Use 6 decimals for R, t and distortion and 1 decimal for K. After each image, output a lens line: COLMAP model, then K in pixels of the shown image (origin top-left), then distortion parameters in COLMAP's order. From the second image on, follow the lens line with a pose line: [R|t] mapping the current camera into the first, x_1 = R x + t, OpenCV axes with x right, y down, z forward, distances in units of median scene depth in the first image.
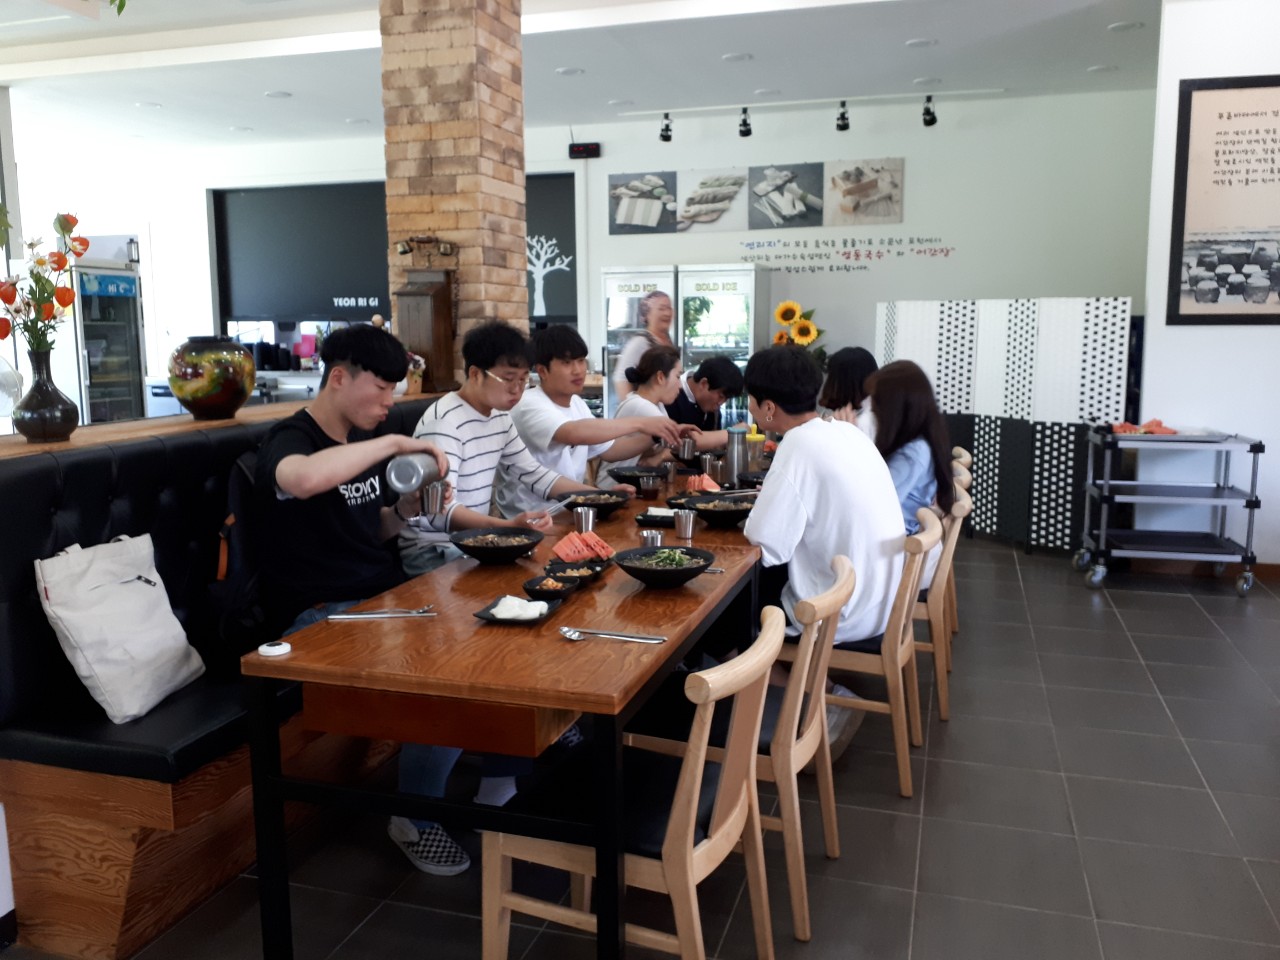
lens RADIAL K [[1025.2, 0, 651.9], [0, 1025.2, 473.1], [0, 0, 1]] dist [0.048469, -0.081078]
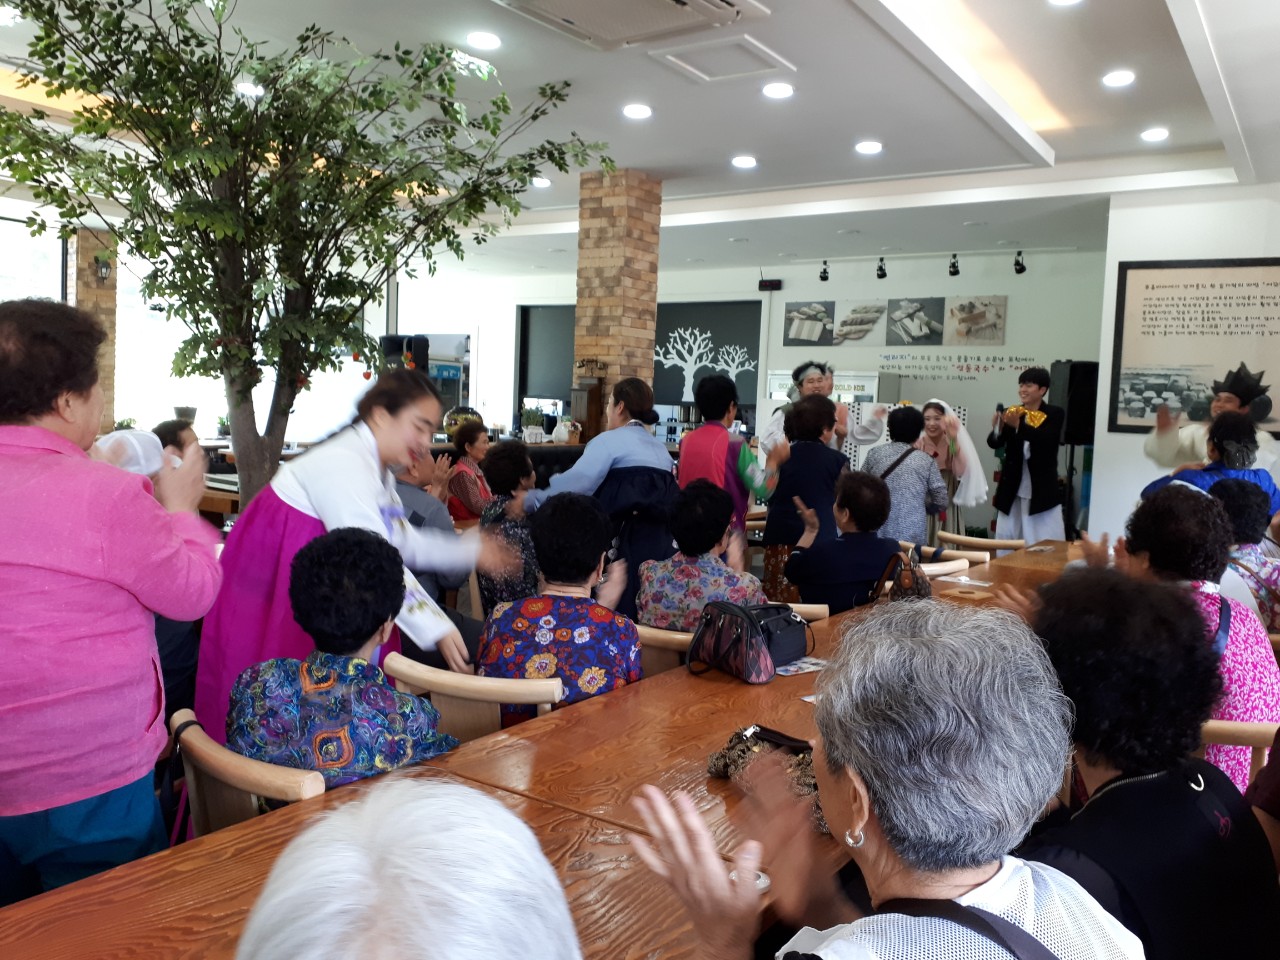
lens RADIAL K [[1025.2, 0, 636.8], [0, 1025.2, 476.2], [0, 0, 1]] dist [0.048469, -0.081078]
pose [[0.950778, 0.067457, -0.302441, 0.206055], [-0.090770, 0.993833, -0.063685, 0.041240], [0.296280, 0.088003, 0.951038, -0.333647]]
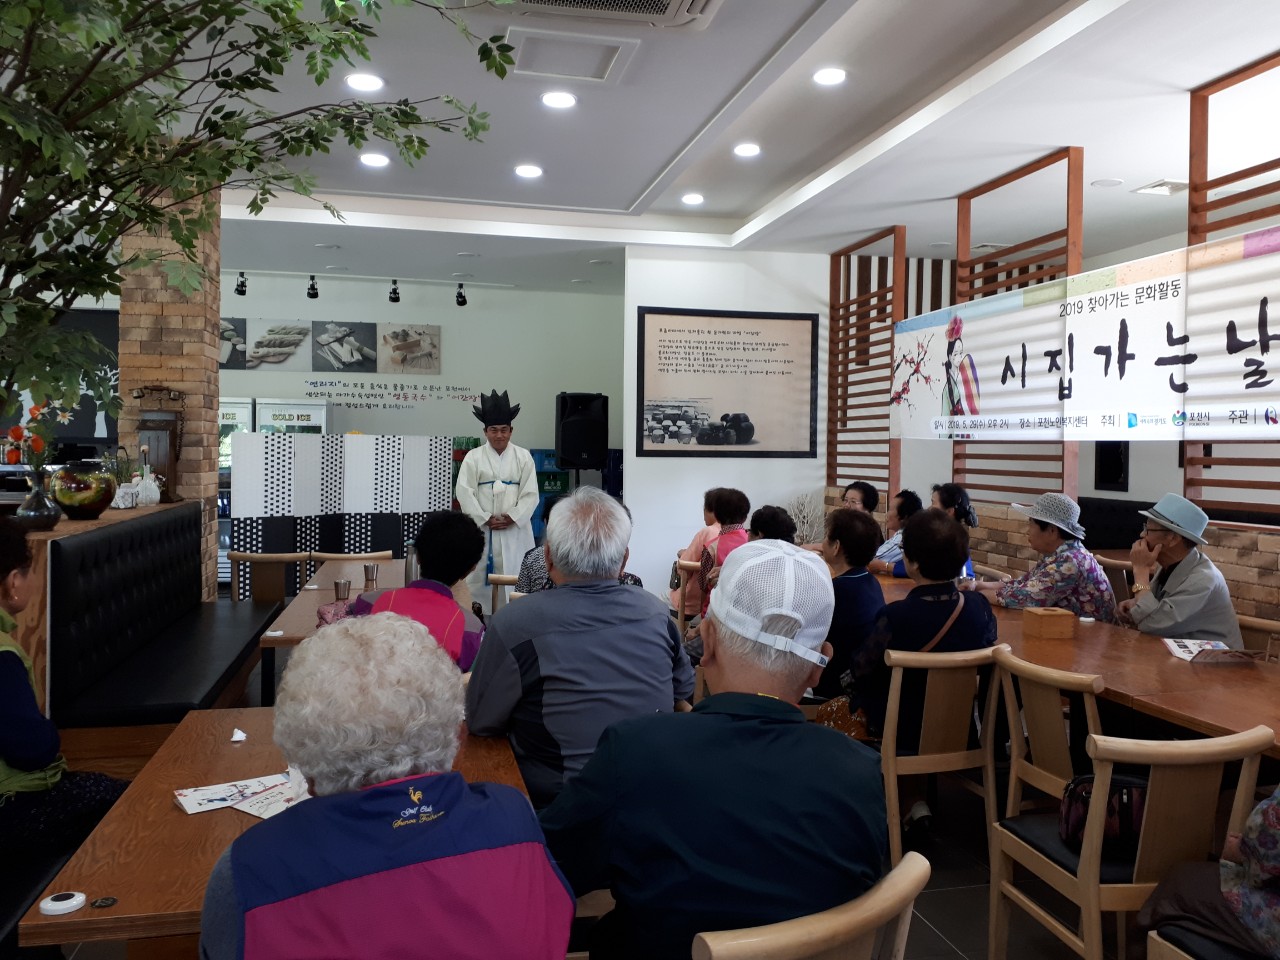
lens RADIAL K [[1007.0, 0, 652.2], [0, 1007.0, 485.6], [0, 0, 1]] dist [0.064339, -0.058663]
pose [[0.866487, -0.003731, 0.499186, -0.160225], [0.055530, 0.994486, -0.088956, 0.024645], [-0.496102, 0.104799, 0.861916, -0.213664]]
